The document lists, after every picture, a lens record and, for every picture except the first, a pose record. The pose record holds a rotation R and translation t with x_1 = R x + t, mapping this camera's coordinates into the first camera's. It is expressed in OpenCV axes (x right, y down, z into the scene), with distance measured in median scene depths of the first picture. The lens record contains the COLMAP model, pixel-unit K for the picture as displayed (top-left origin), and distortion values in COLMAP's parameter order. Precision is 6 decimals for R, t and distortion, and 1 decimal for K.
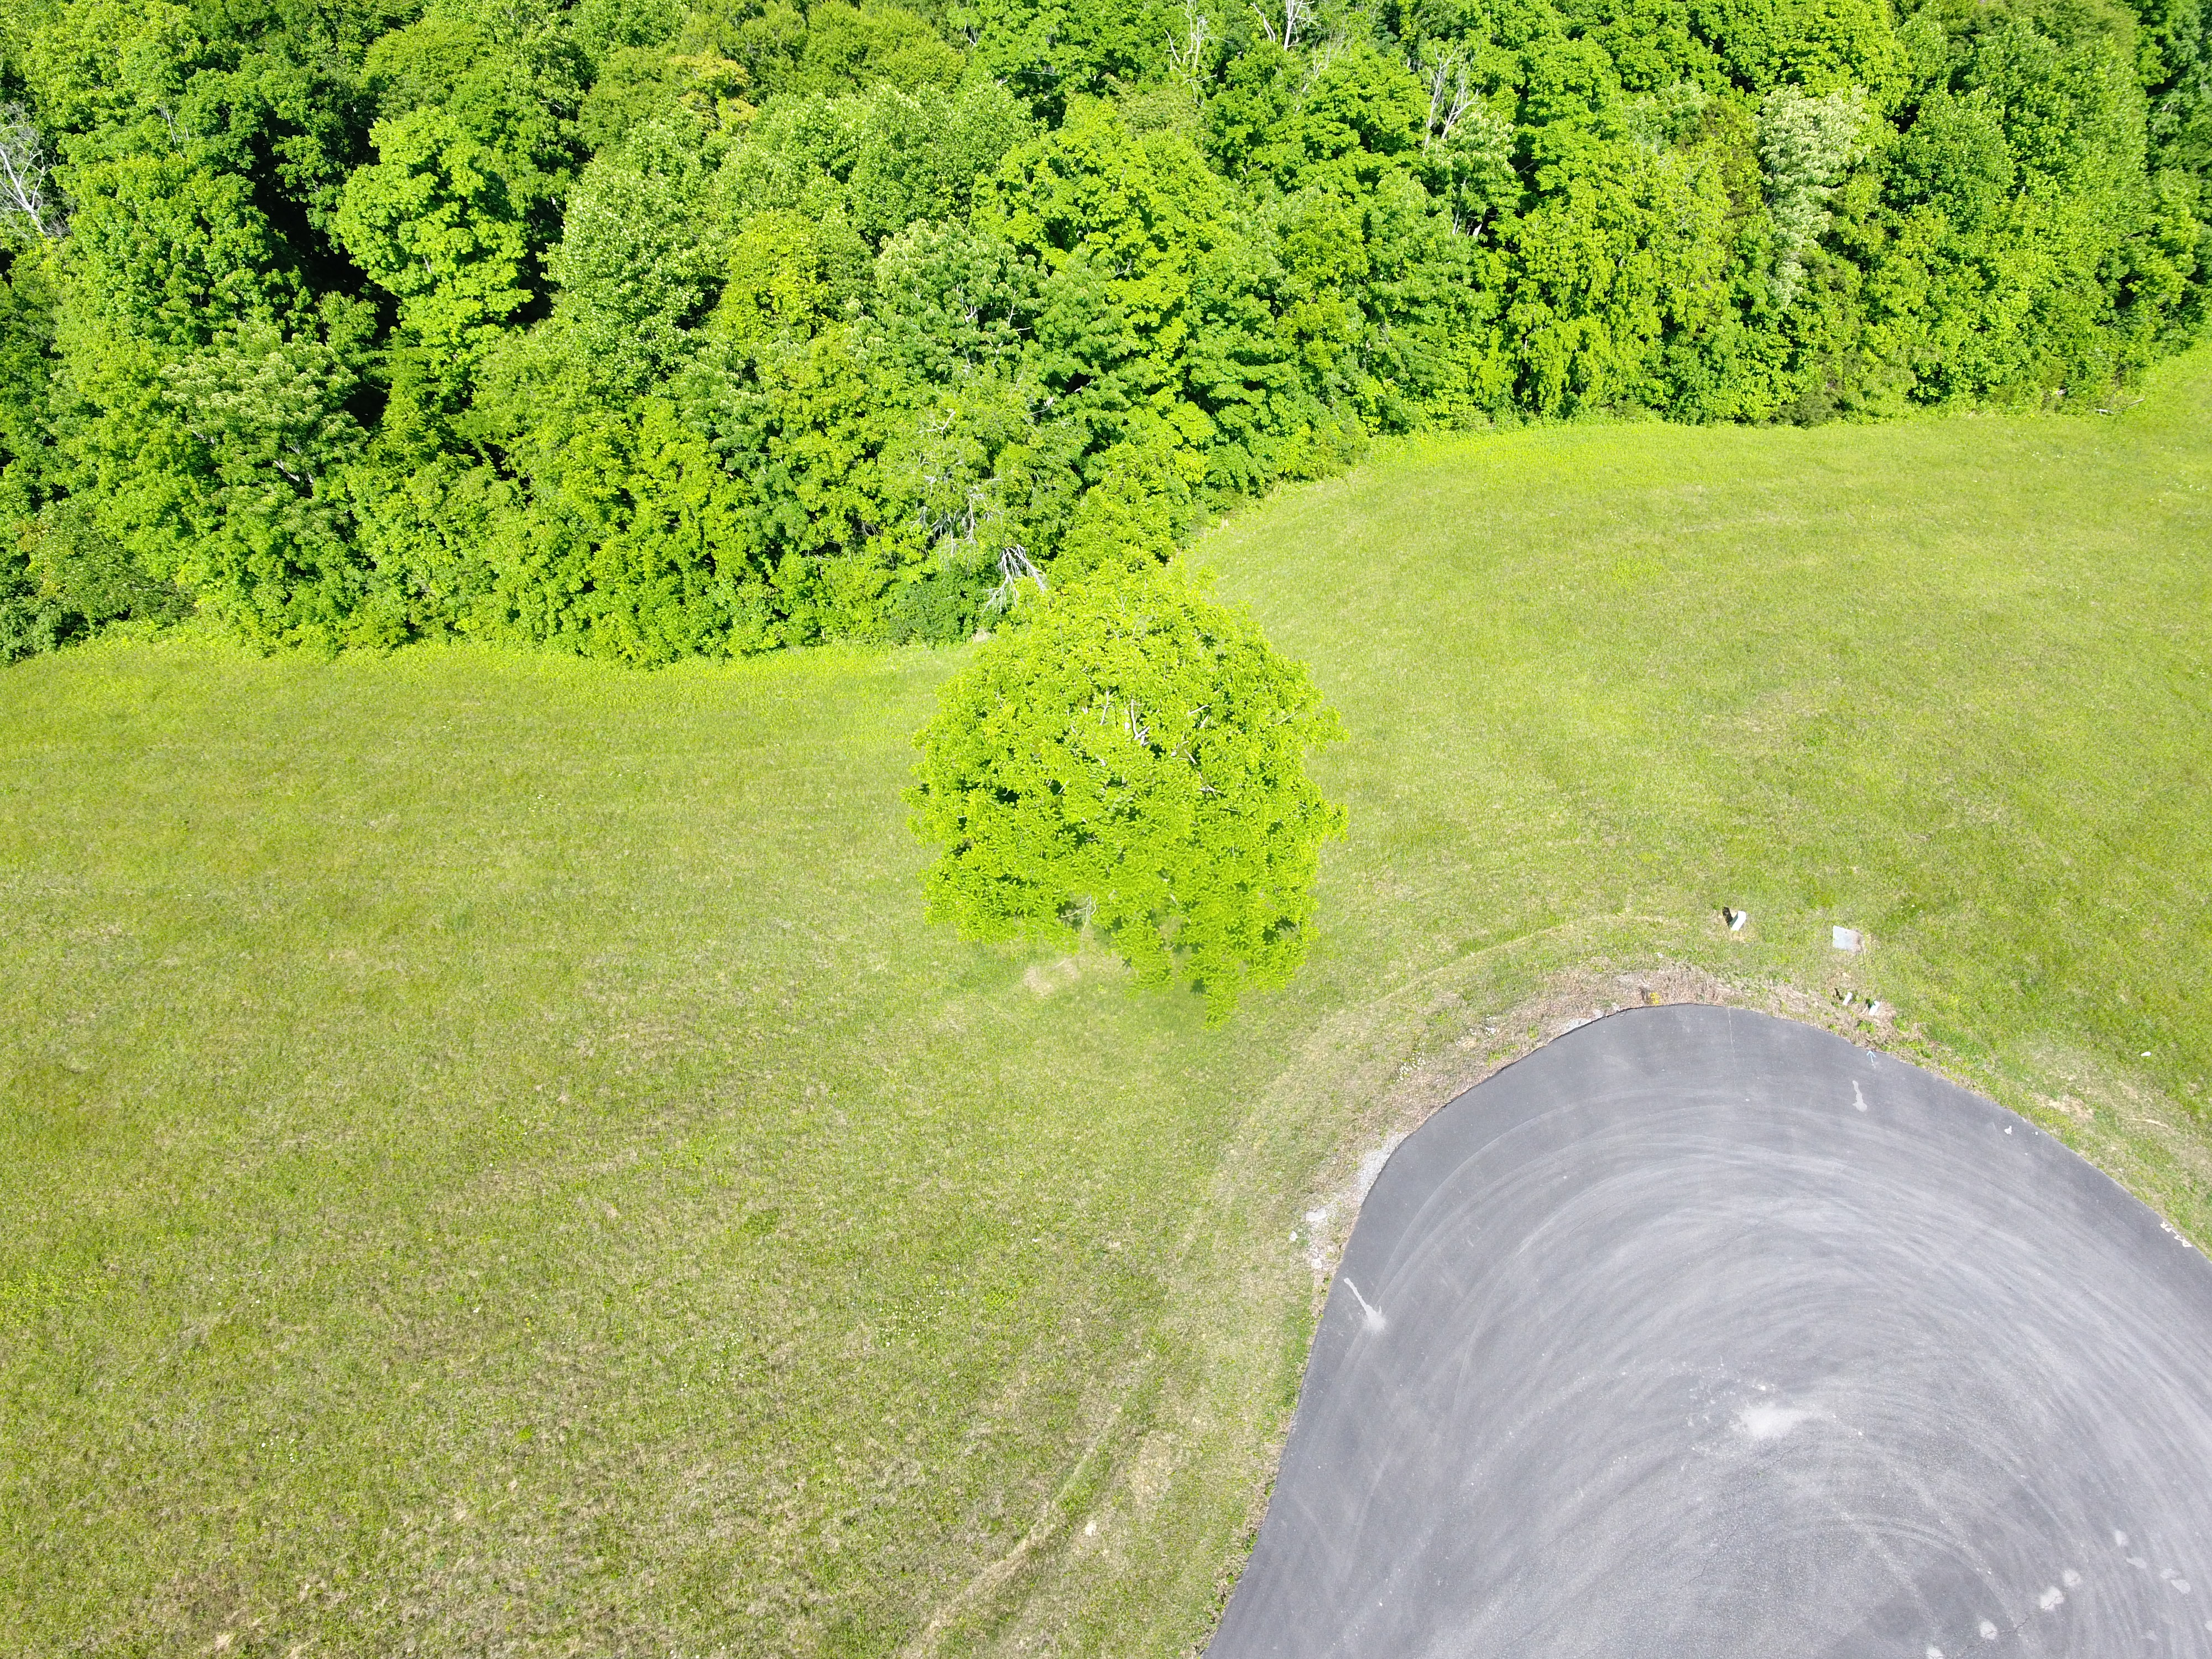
lens RADIAL K [[1300.5, 0, 1137.4], [0, 1300.5, 831.3], [0, 0, 1]] dist [-0.000466, 0.000409]
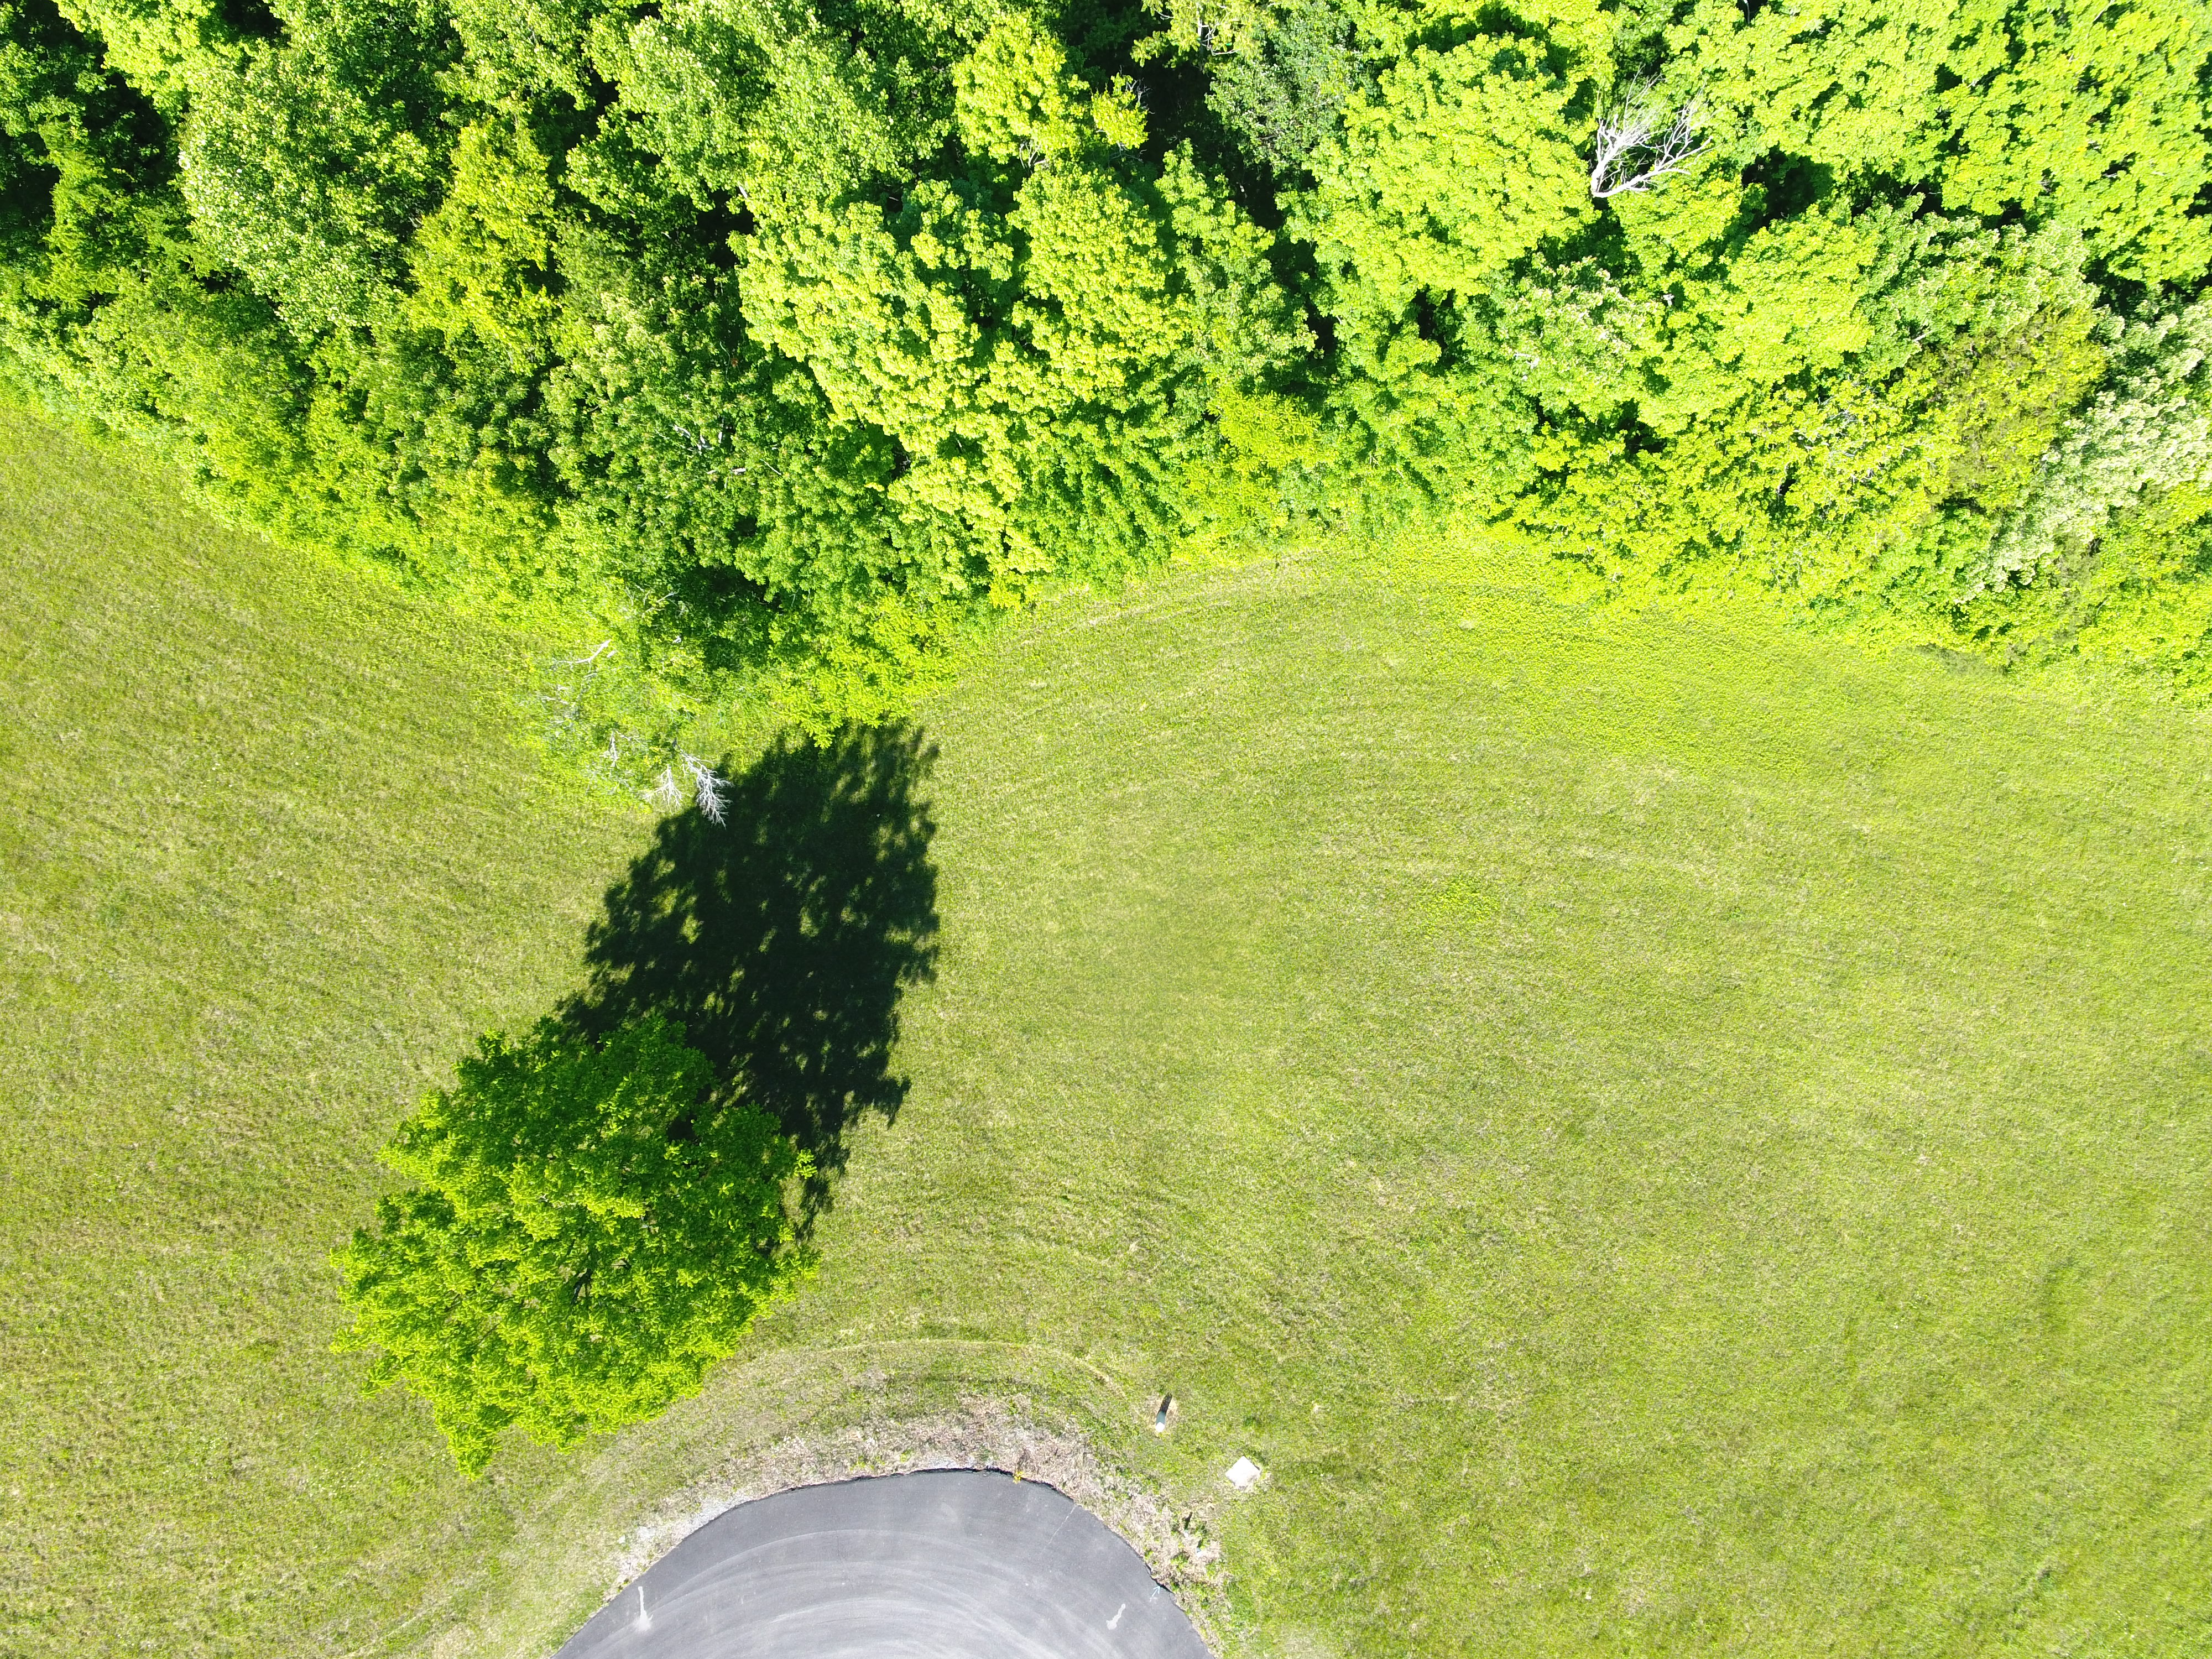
lens RADIAL K [[1289.1, 0, 1156.0], [0, 1289.1, 830.0], [0, 0, 1]] dist [-0.004980, -0.003151]
pose [[0.907673, 0.419636, -0.006016, 0.290095], [-0.322215, 0.705993, 0.630675, -1.085065], [0.268901, -0.570508, 0.776024, 0.504371]]
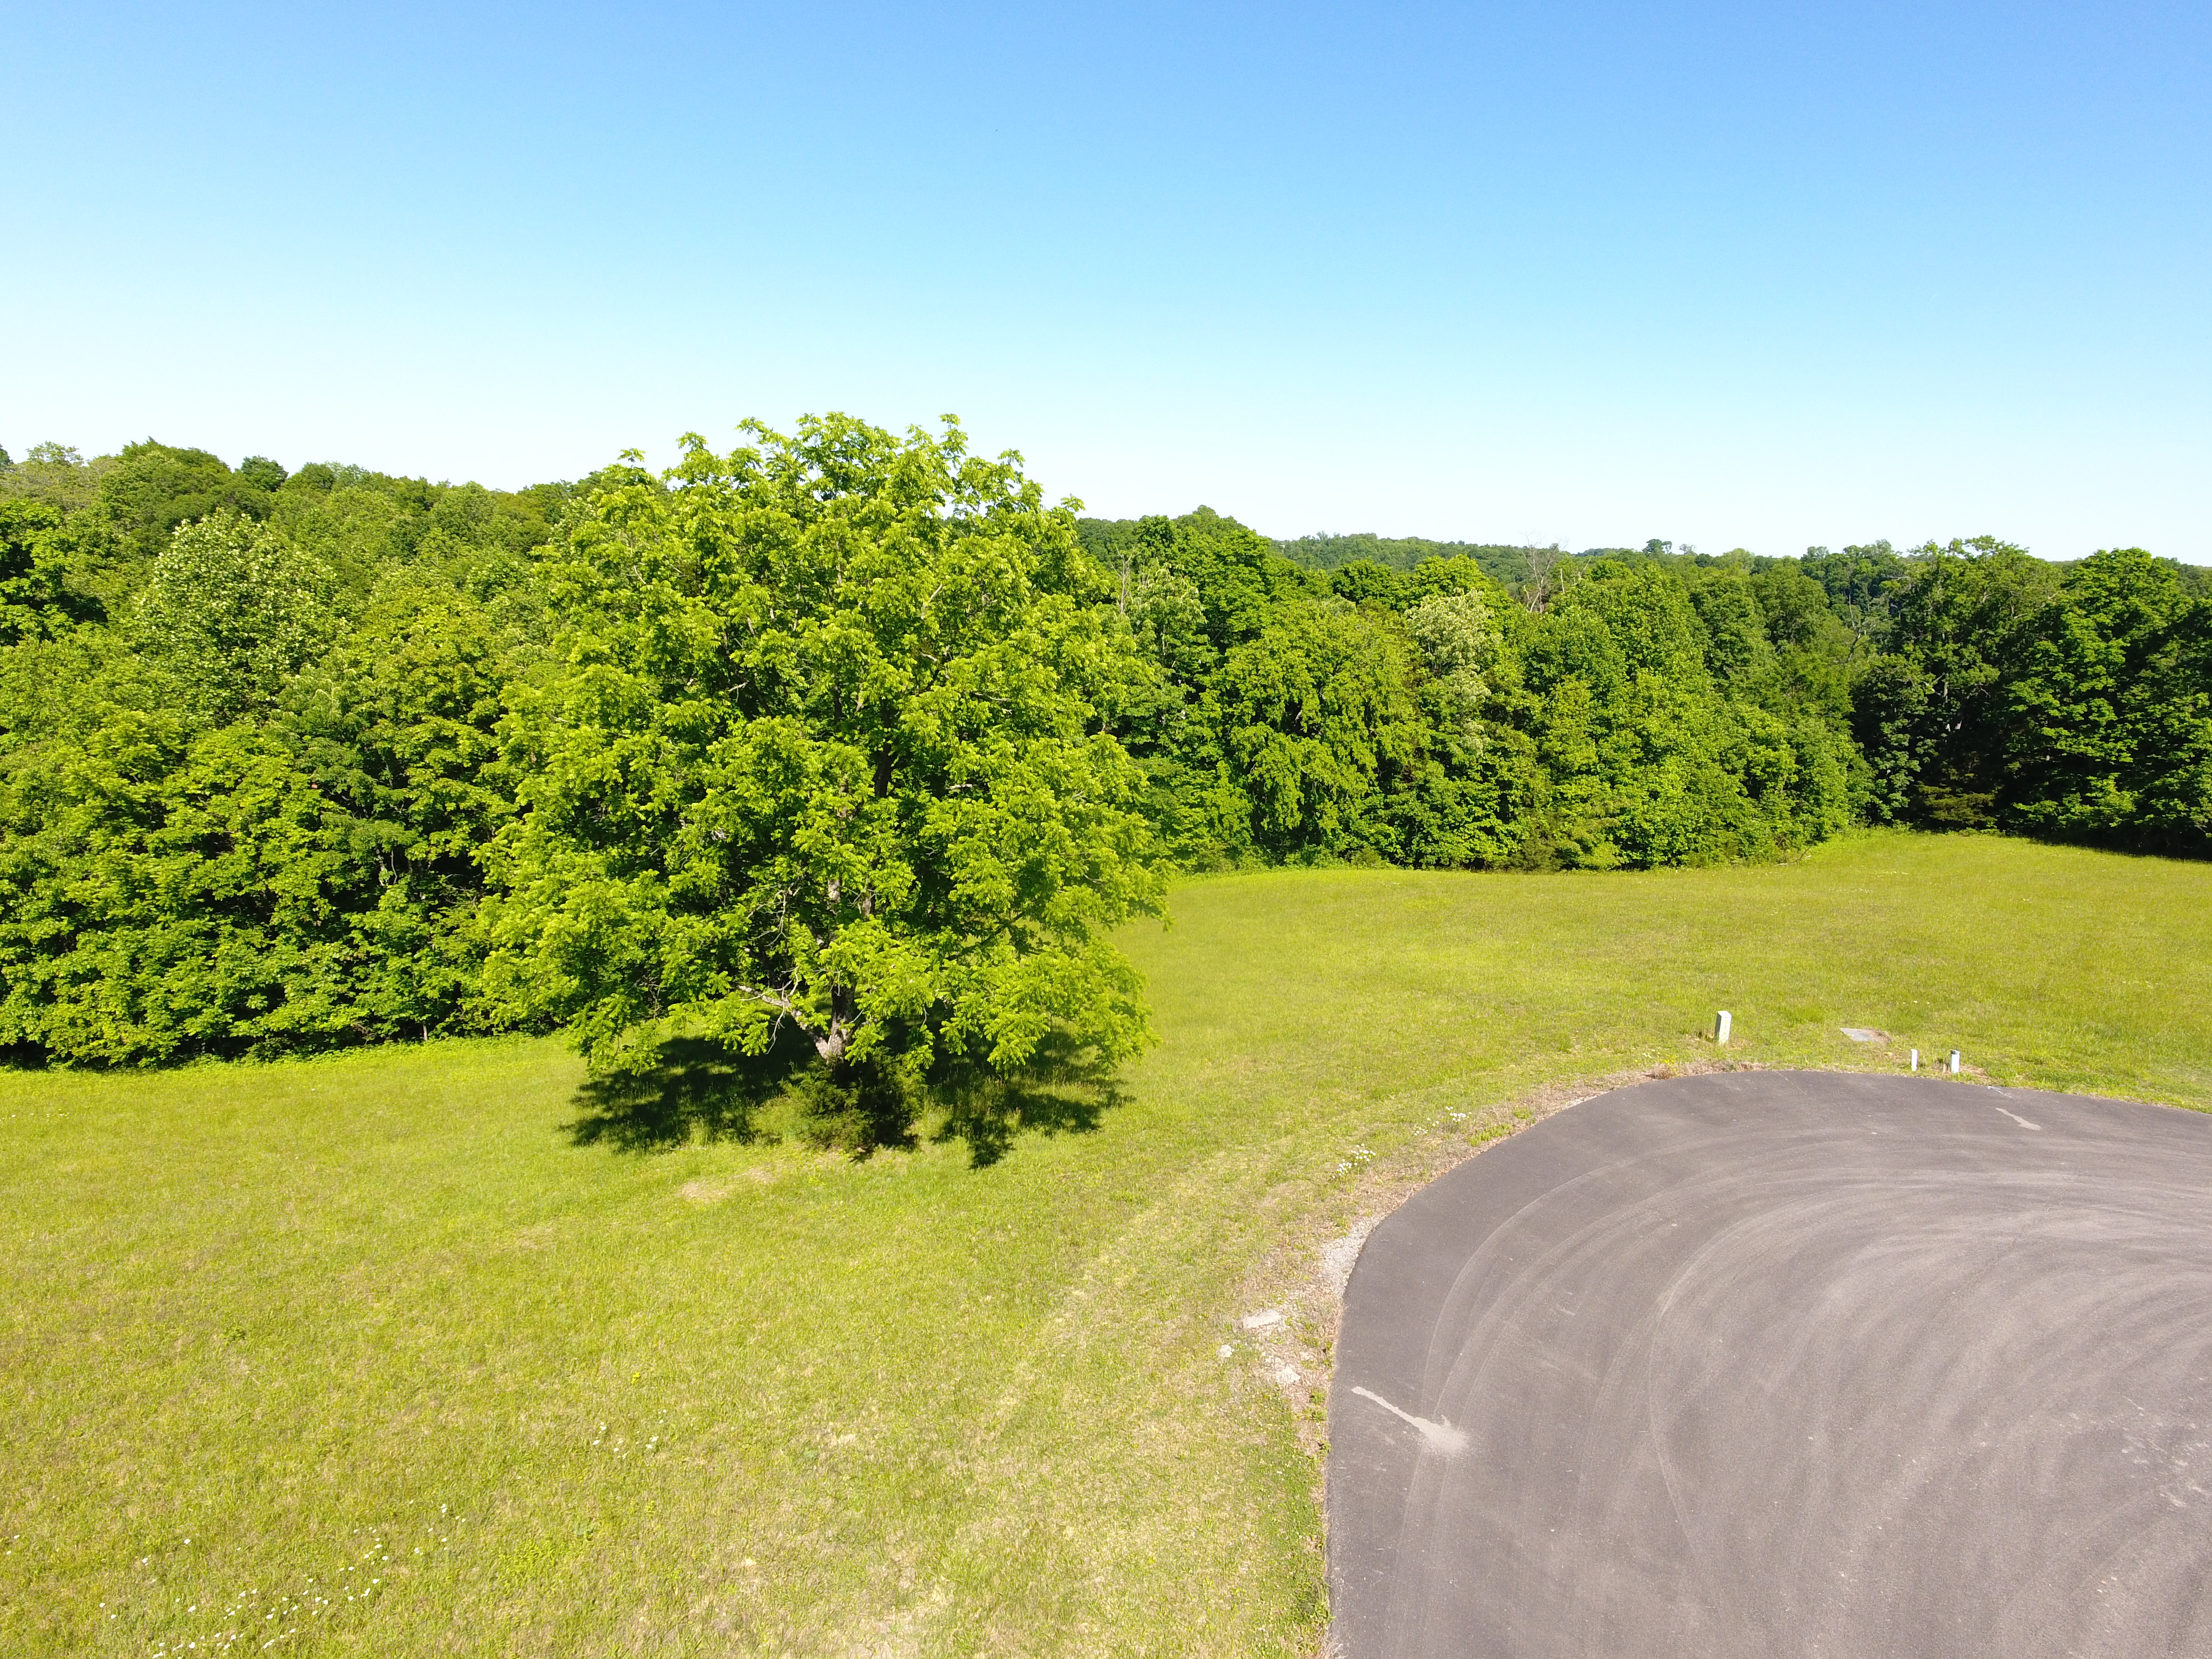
lens RADIAL K [[1300.5, 0, 1137.4], [0, 1300.5, 831.3], [0, 0, 1]] dist [-0.000466, 0.000409]
pose [[0.975190, -0.058354, 0.213540, -0.002014], [0.174870, 0.794557, -0.581463, 0.396618], [-0.135739, 0.604379, 0.785049, 0.474030]]
